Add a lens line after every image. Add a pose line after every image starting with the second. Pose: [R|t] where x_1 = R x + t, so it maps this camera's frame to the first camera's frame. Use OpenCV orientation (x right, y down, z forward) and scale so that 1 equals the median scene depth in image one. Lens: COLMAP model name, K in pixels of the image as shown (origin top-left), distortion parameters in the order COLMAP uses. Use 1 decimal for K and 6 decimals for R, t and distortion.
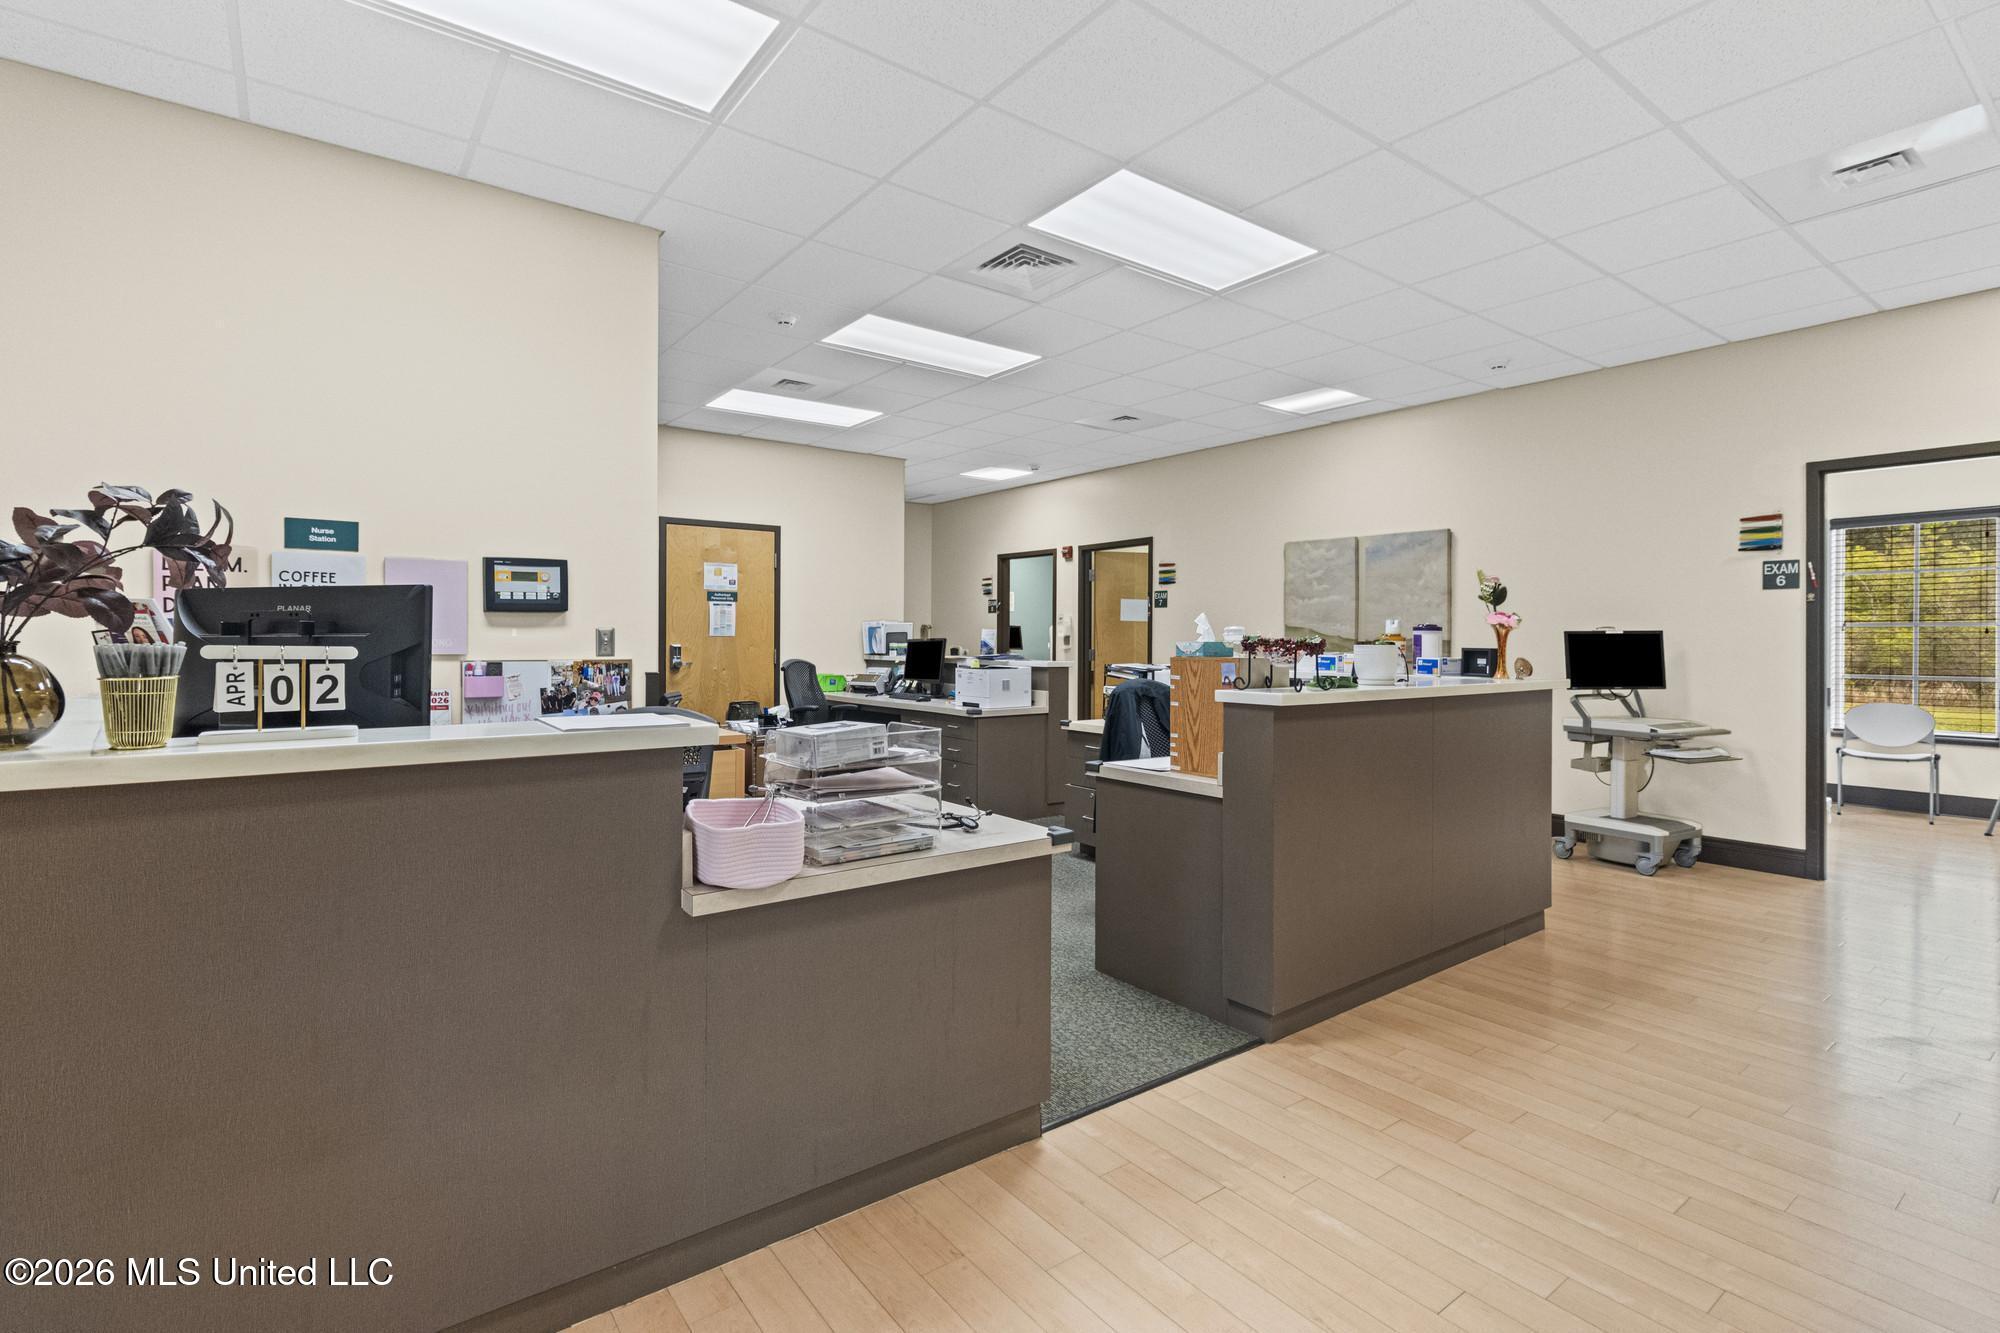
lens RADIAL K [[902.6, 0, 1004.1], [0, 902.6, 646.0], [0, 0, 1]] dist [-0.000367, 0.000114]
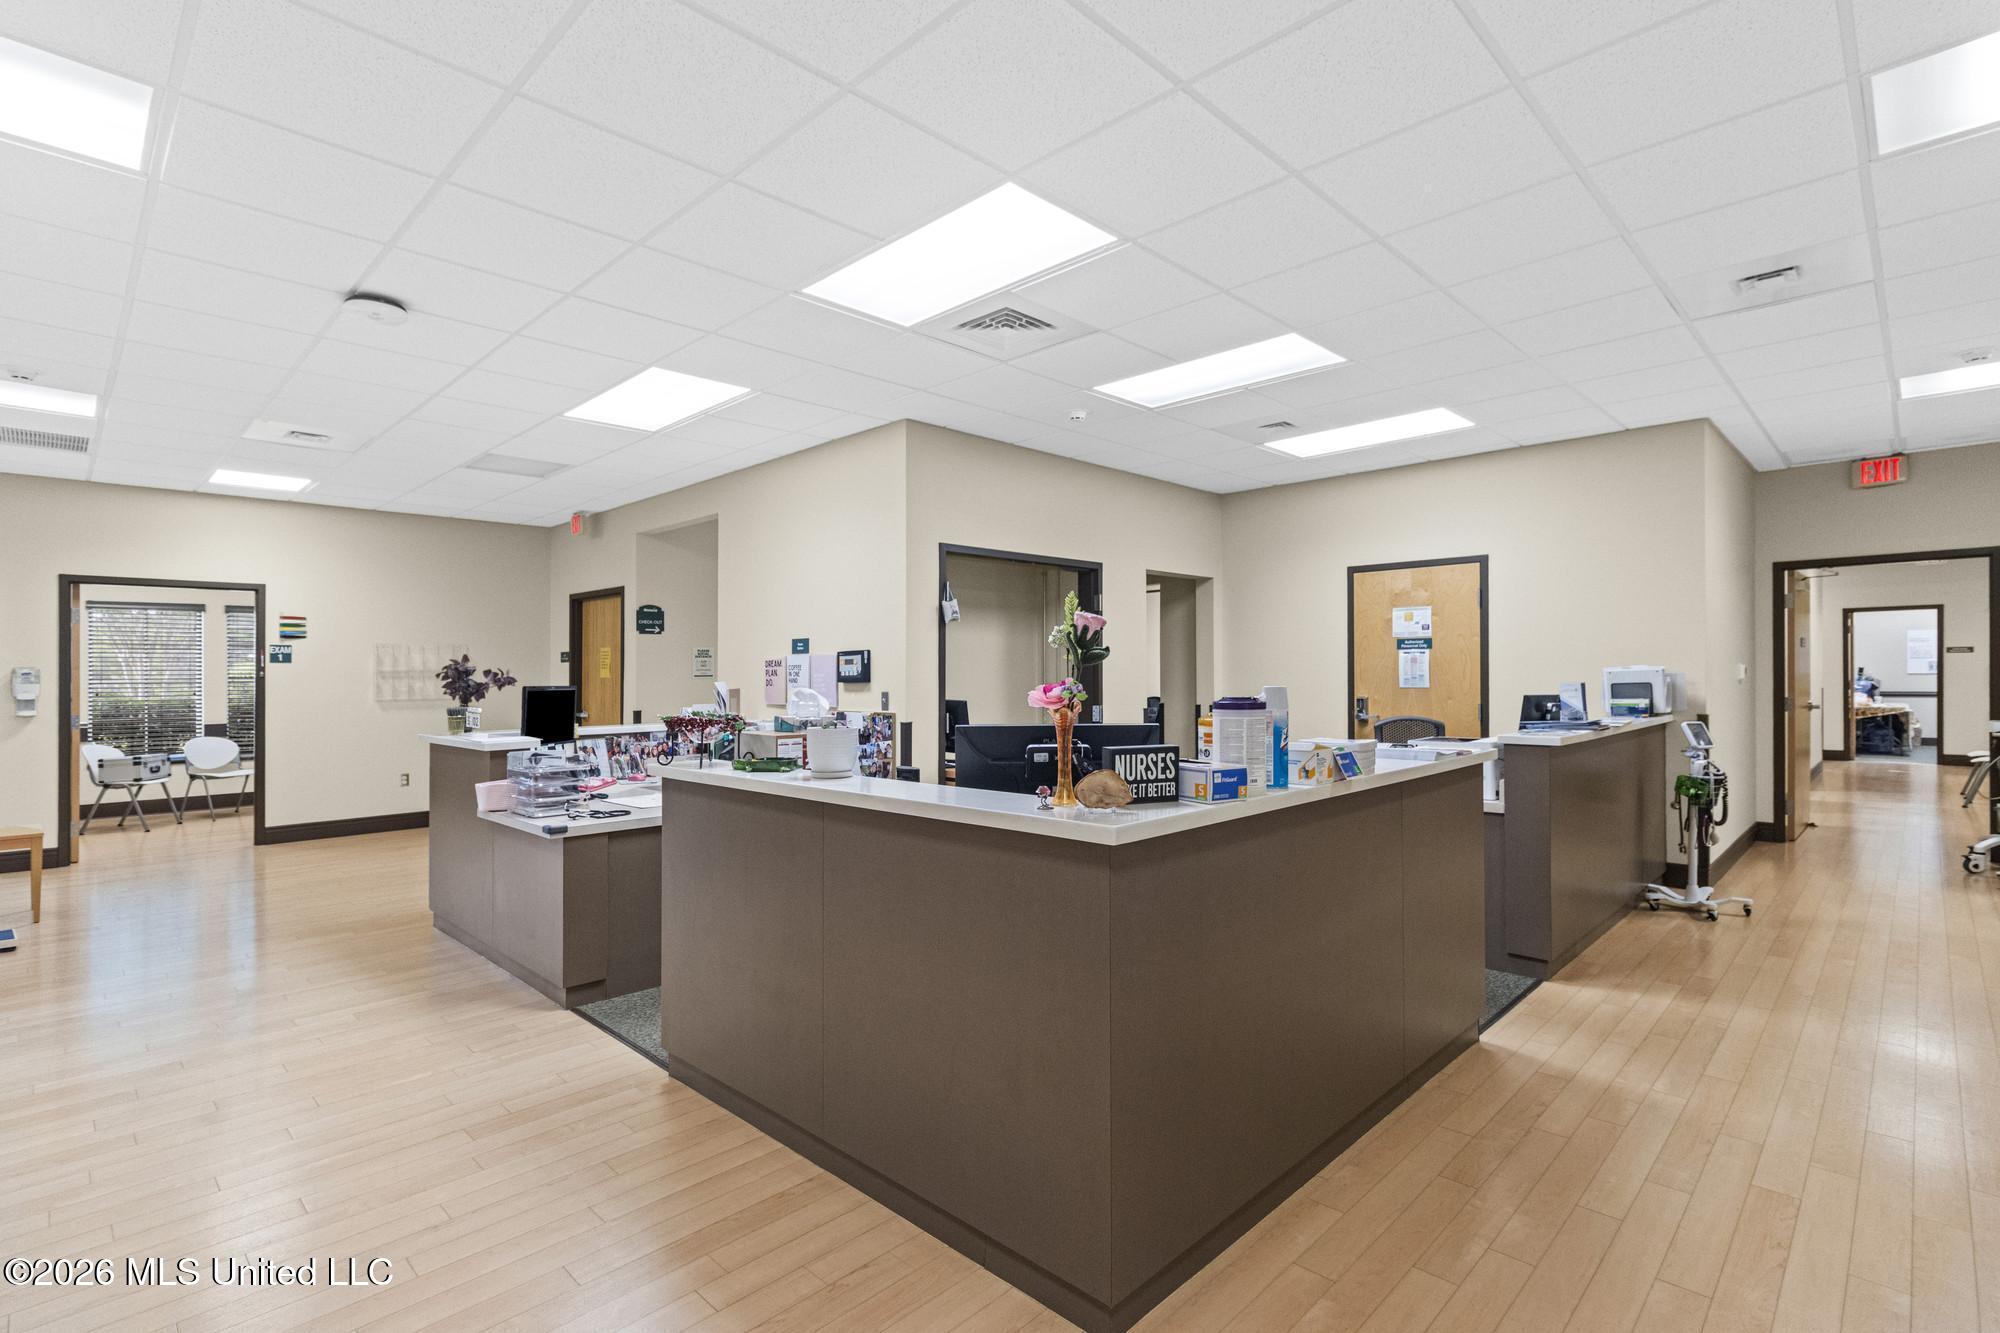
lens RADIAL K [[937.7, 0, 1003.9], [0, 937.7, 672.6], [0, 0, 1]] dist [0.000765, 0.000138]
pose [[0.164795, -0.008731, -0.986289, 1.202030], [0.001406, 0.999962, -0.008617, -0.040315], [0.986327, 0.000033, 0.164801, 0.962668]]
